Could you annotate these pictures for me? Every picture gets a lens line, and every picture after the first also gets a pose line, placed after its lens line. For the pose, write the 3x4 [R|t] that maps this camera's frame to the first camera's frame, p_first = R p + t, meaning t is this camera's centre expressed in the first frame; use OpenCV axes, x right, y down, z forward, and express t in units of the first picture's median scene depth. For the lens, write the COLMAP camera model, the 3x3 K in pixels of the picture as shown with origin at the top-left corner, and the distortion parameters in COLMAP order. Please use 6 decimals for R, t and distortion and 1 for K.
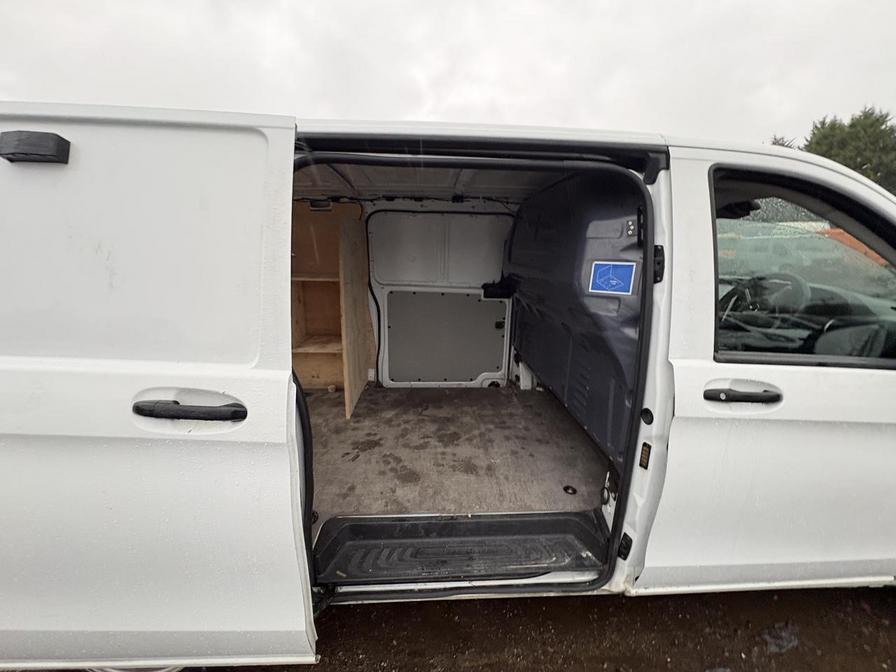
lens RADIAL K [[357.8, 0, 445.1], [0, 357.8, 337.2], [0, 0, 1]] dist [0.000948, -0.000447]
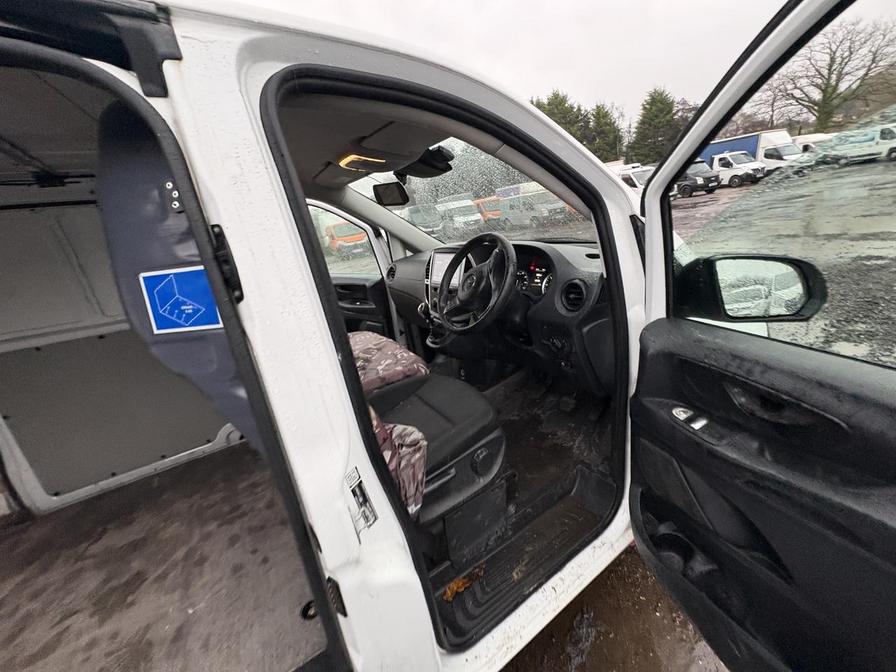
lens RADIAL K [[357.8, 0, 448.9], [0, 357.8, 337.3], [0, 0, 1]] dist [0.000948, -0.000447]
pose [[0.857247, -0.272217, 0.437064, 0.326902], [0.251719, 0.962036, 0.105471, -0.045420], [-0.449182, 0.019602, 0.893225, 0.231800]]
